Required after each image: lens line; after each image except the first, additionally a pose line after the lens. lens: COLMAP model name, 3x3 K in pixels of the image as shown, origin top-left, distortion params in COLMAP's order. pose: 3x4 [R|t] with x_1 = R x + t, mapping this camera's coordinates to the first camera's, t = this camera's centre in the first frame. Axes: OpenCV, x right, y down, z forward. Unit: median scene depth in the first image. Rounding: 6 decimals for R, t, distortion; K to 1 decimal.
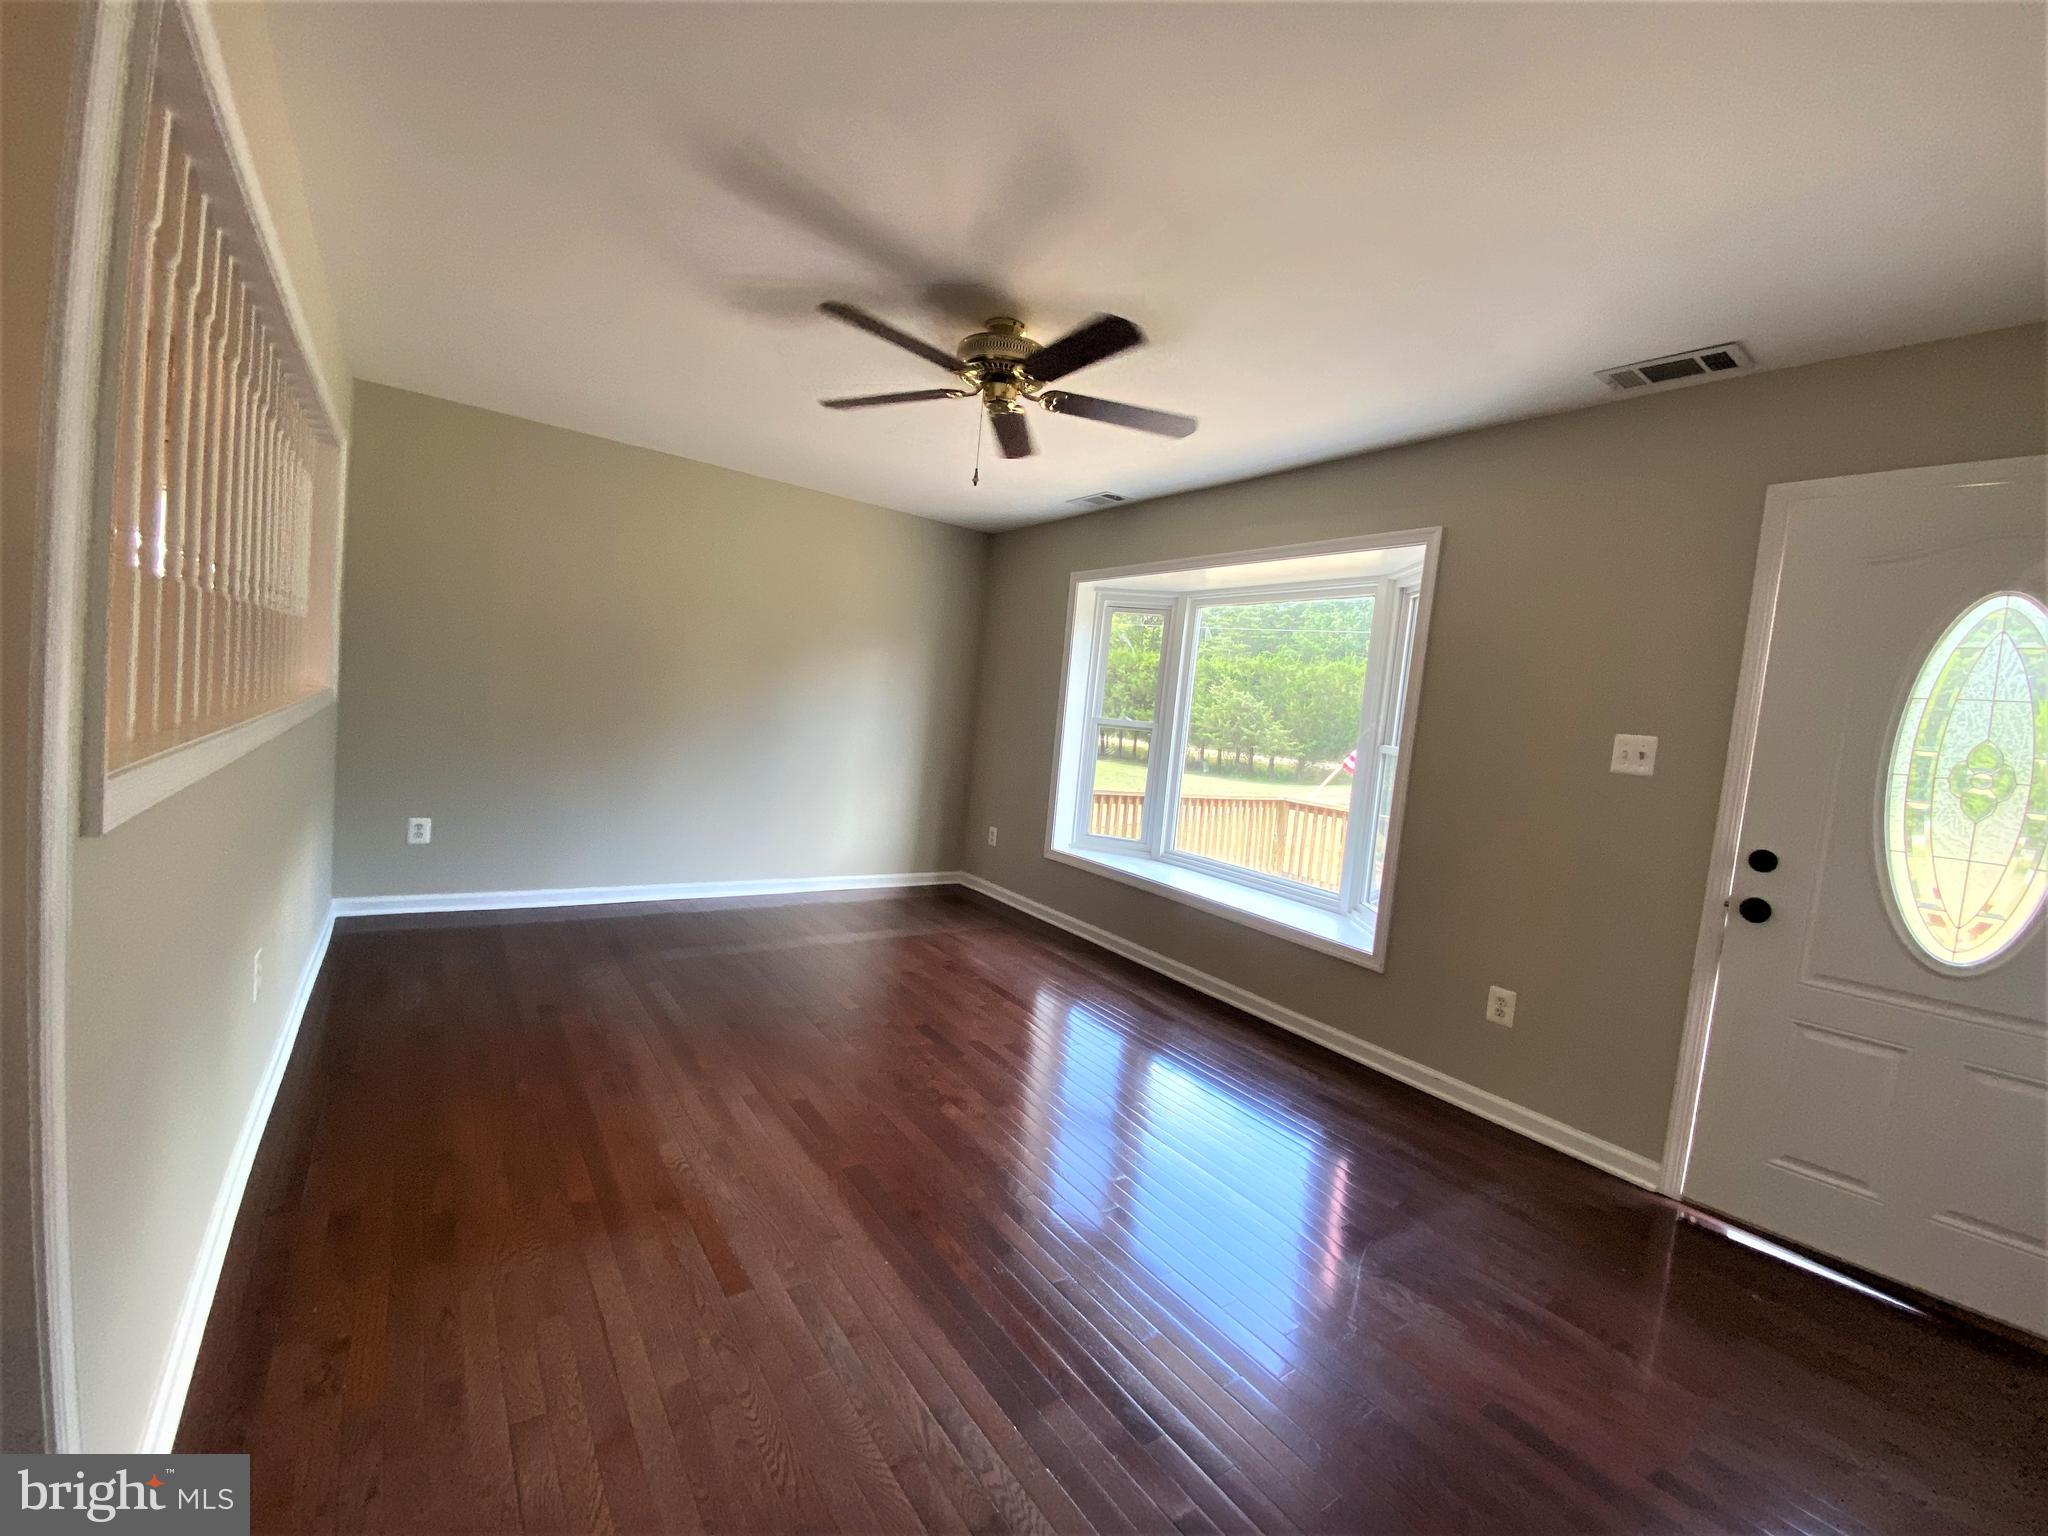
lens RADIAL K [[818.2, 0, 1018.1], [0, 818.2, 767.2], [0, 0, 1]] dist [0.040066, -0.026404]
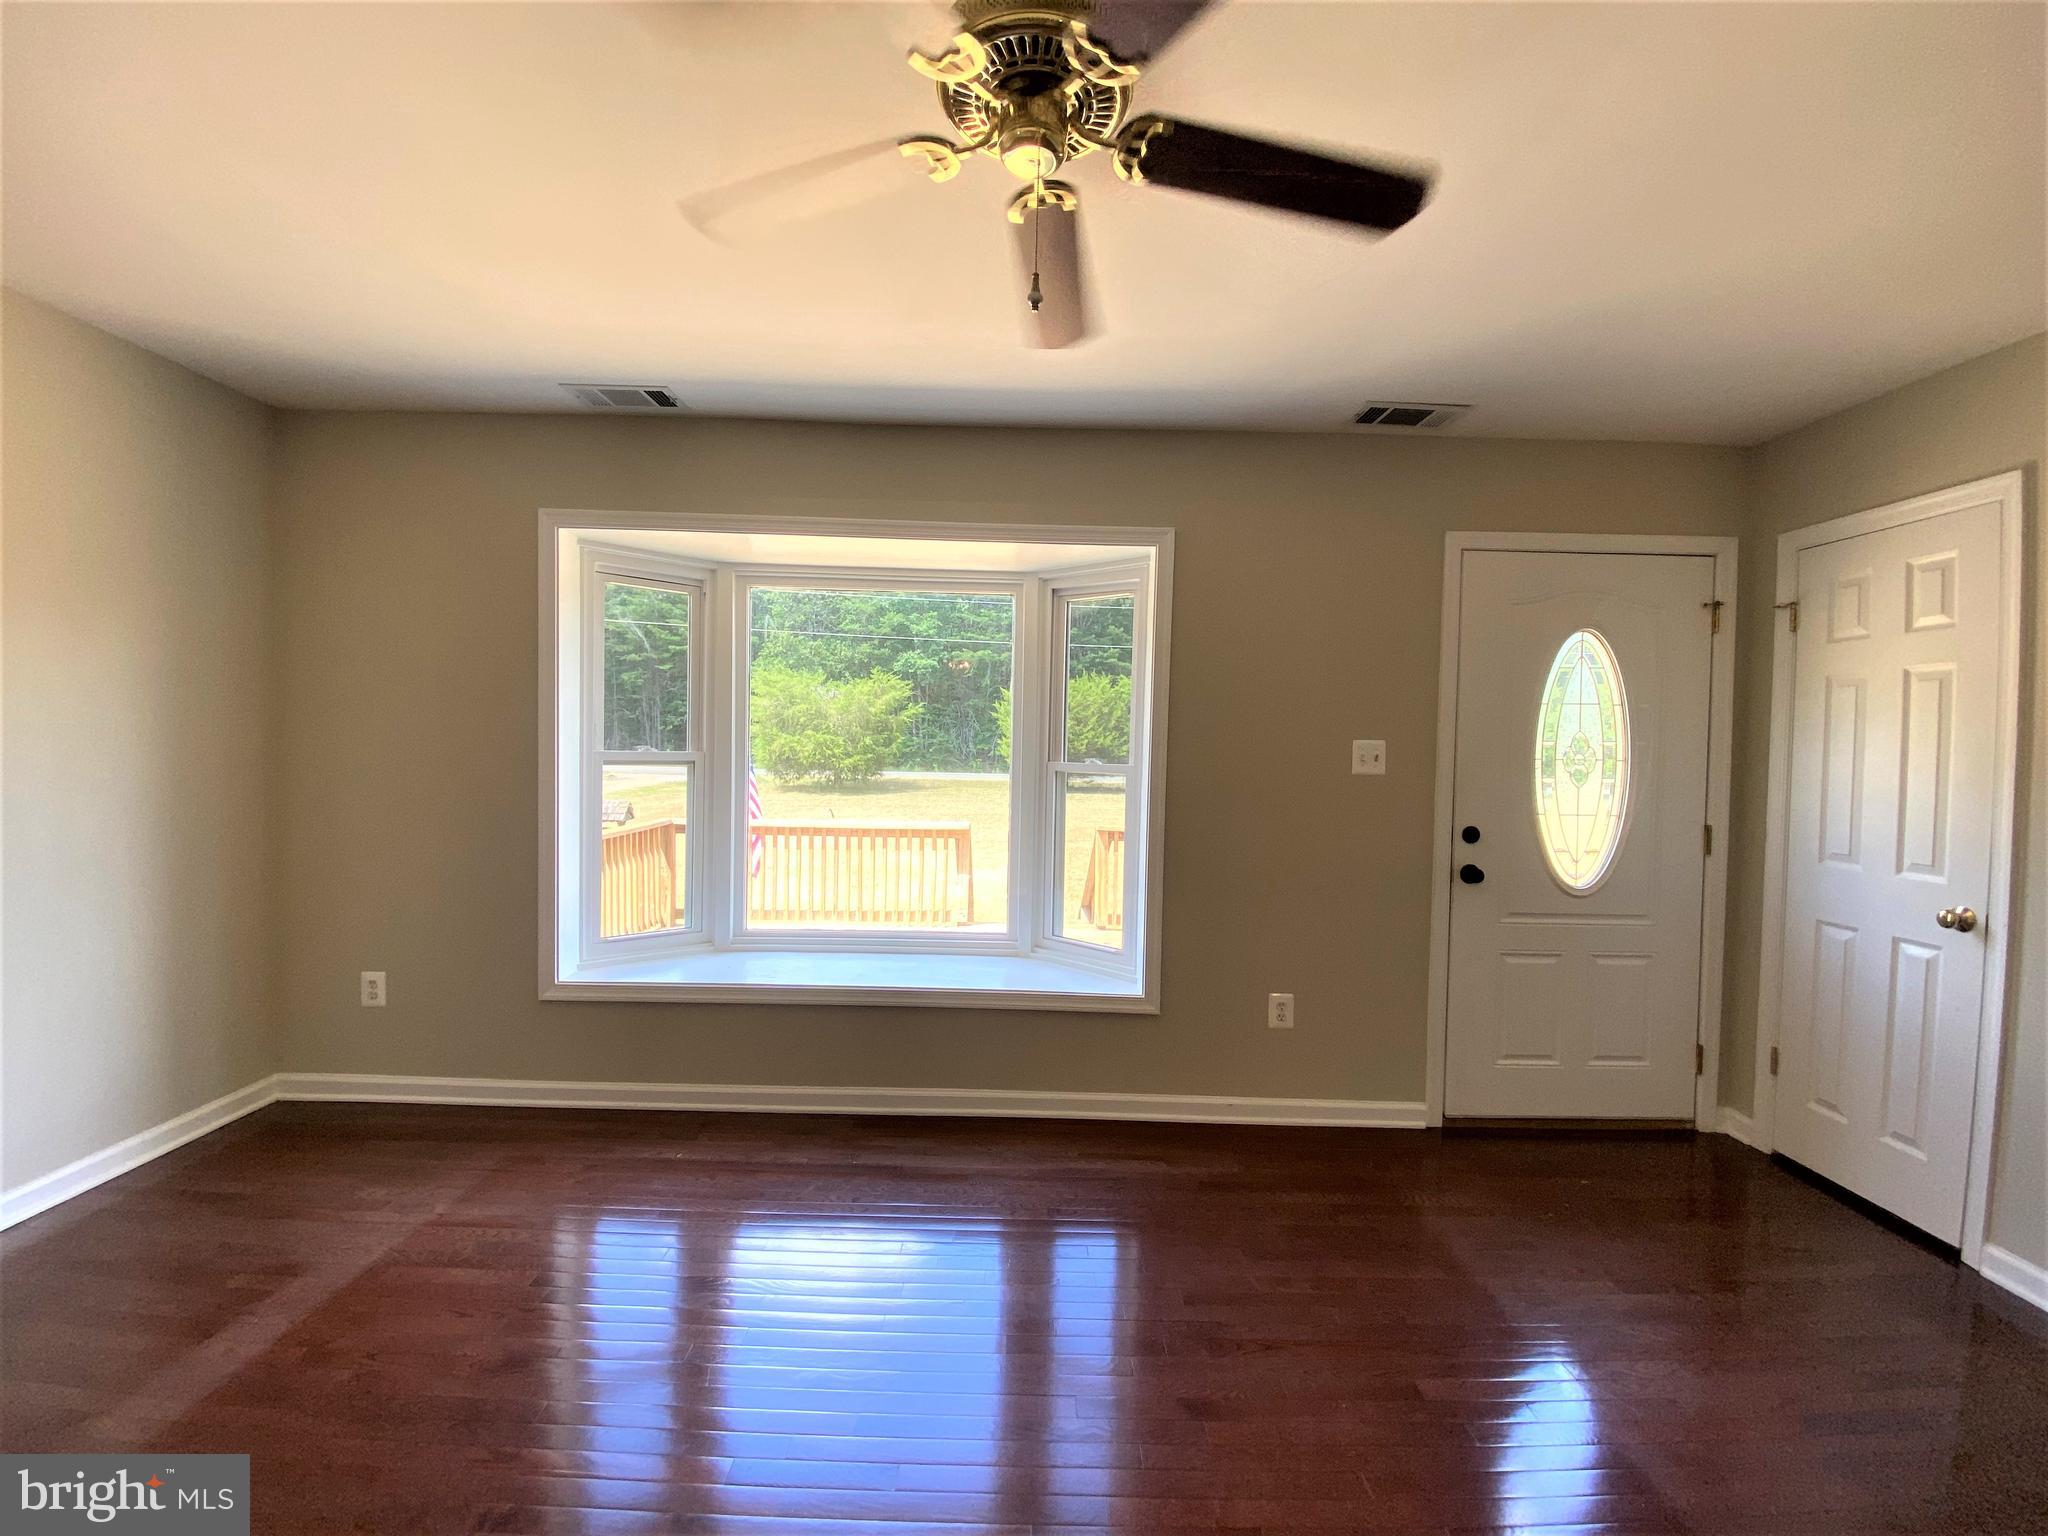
lens RADIAL K [[815.8, 0, 1014.9], [0, 815.8, 773.4], [0, 0, 1]] dist [0.028247, -0.025428]
pose [[0.575075, -0.093968, 0.812686, -0.357005], [0.089862, 0.994626, 0.051416, -0.075161], [-0.813151, 0.043462, 0.580428, 0.594615]]
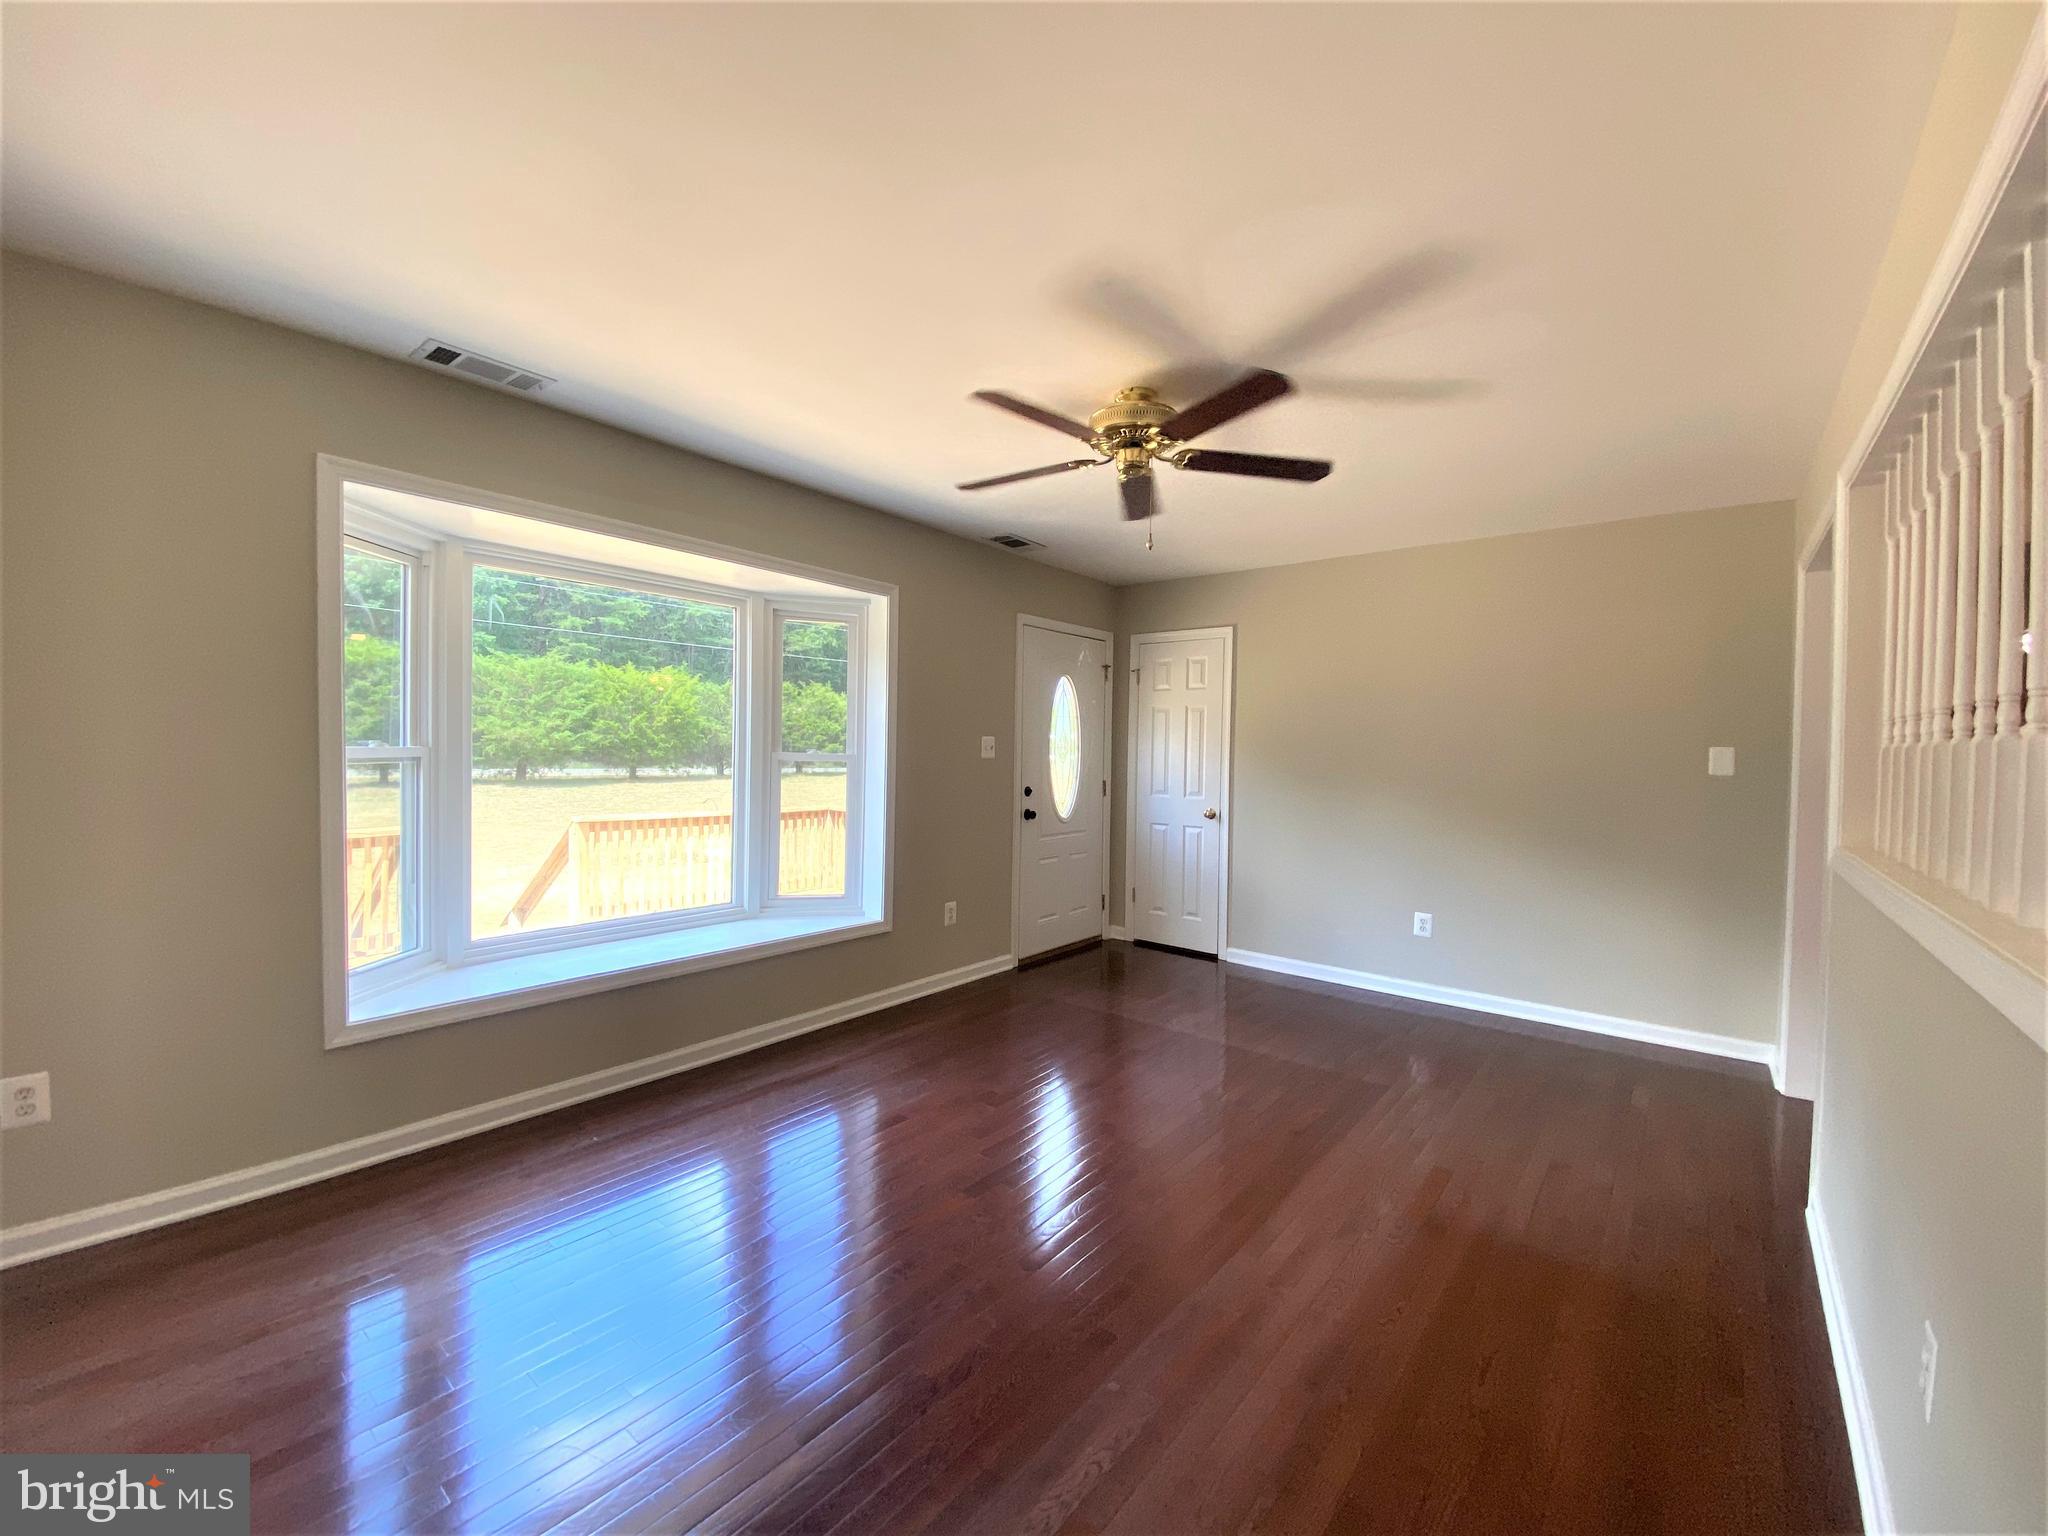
lens RADIAL K [[815.8, 0, 1014.9], [0, 815.8, 773.4], [0, 0, 1]] dist [0.028247, -0.025428]
pose [[-0.263826, -0.118539, 0.957259, -0.791496], [0.034759, 0.990607, 0.132248, -0.153349], [-0.963944, 0.068164, -0.257228, 1.123789]]
